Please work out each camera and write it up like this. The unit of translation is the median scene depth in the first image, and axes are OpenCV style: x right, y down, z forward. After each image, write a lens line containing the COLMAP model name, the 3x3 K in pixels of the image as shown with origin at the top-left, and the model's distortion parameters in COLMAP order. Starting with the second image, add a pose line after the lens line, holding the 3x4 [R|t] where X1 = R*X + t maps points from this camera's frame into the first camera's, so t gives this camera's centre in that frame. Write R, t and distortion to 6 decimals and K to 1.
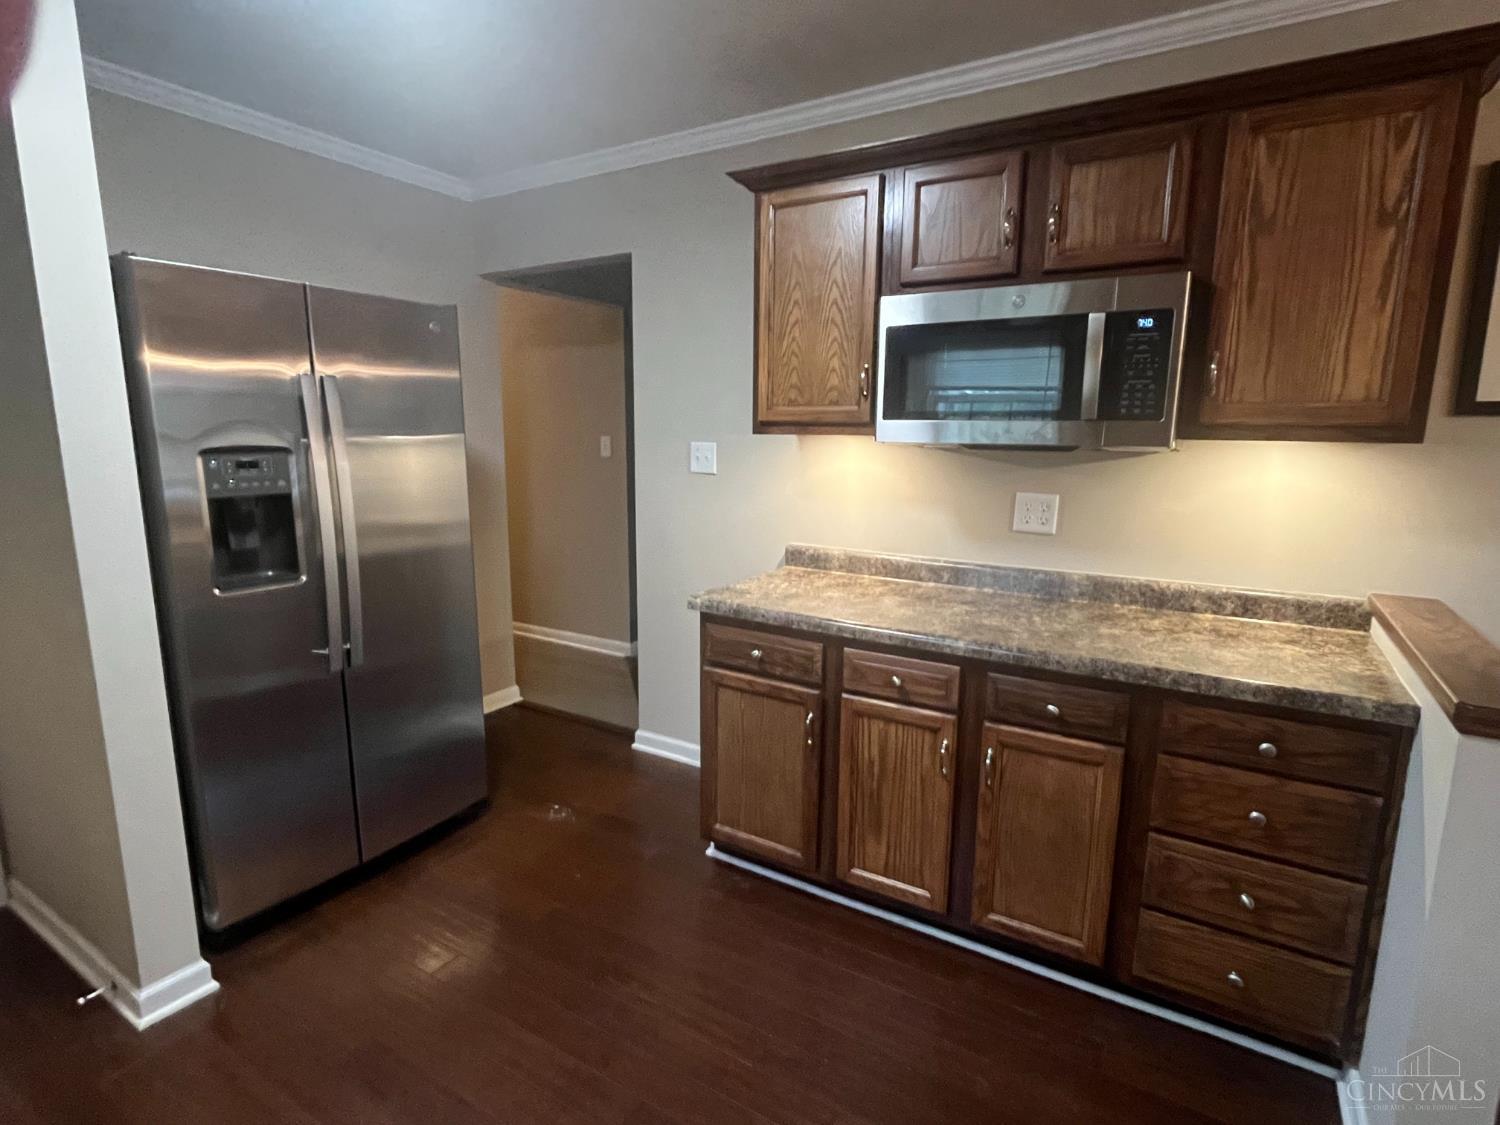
lens RADIAL K [[758.7, 0, 750.0], [0, 758.7, 562.5], [0, 0, 1]] dist [0.000638, 0.000083]
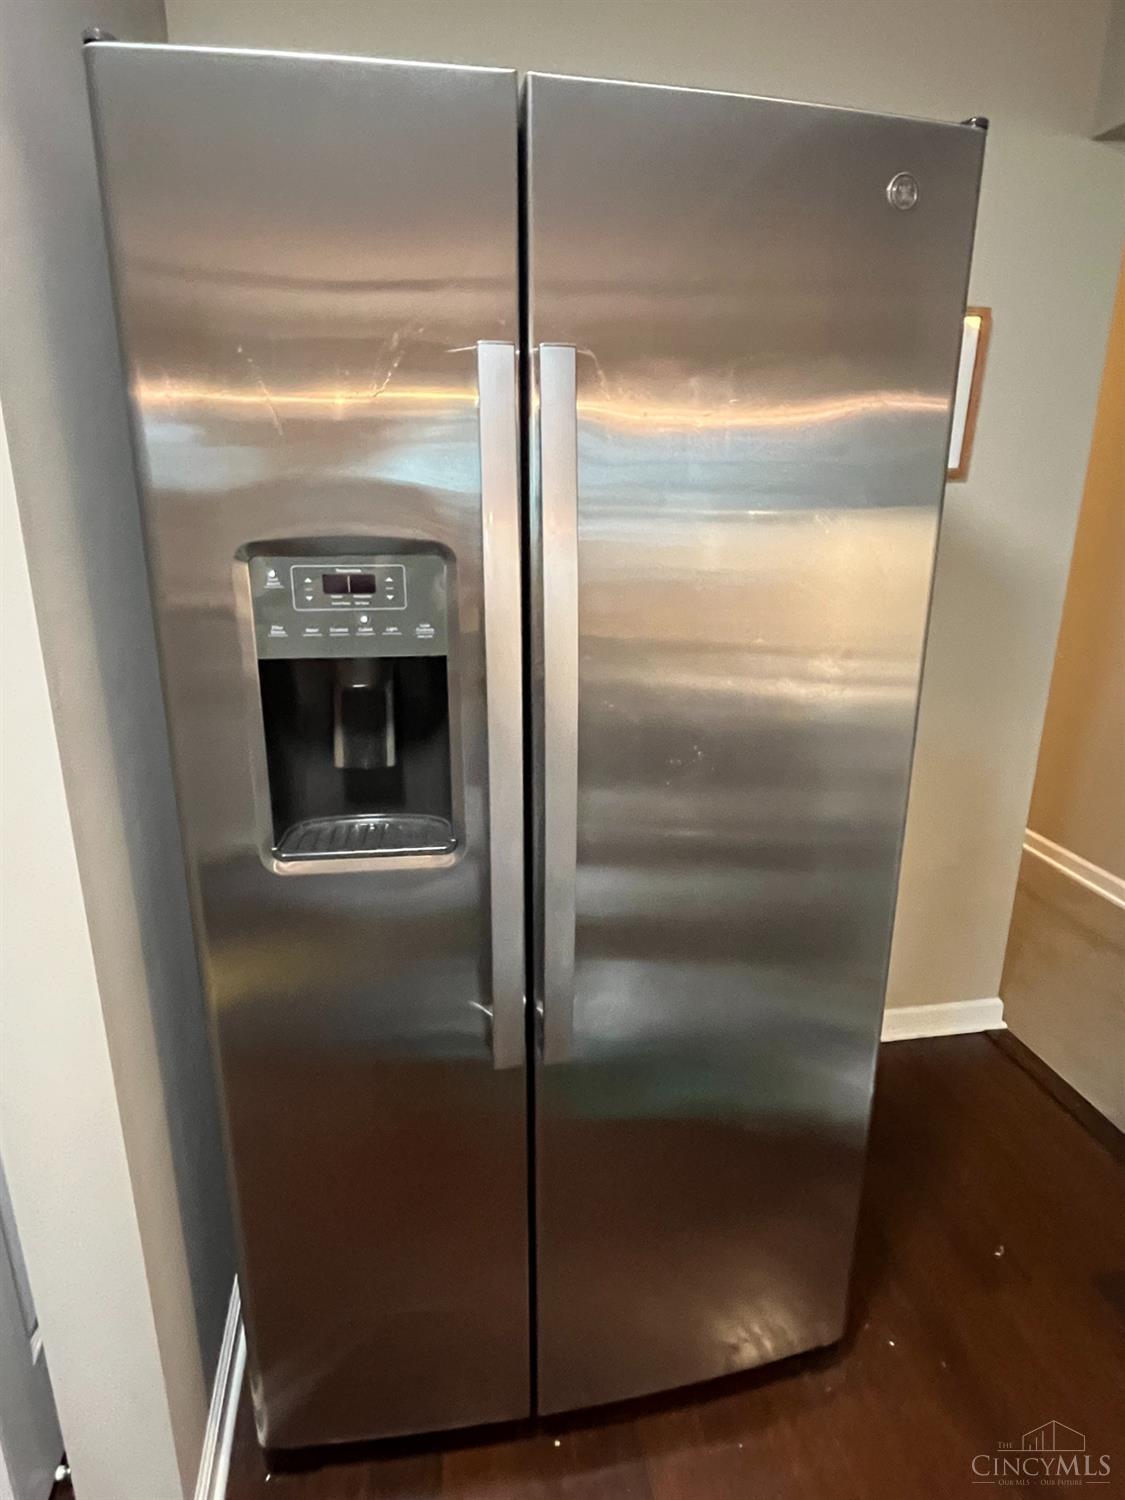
lens RADIAL K [[810.2, 0, 562.5], [0, 810.2, 750.0], [0, 0, 1]] dist [0.028285, -0.000637]
pose [[0.645371, 0.194811, -0.738611, -0.220862], [-0.127105, 0.980840, 0.147640, -0.114754], [0.753221, -0.001401, 0.657767, 0.756880]]
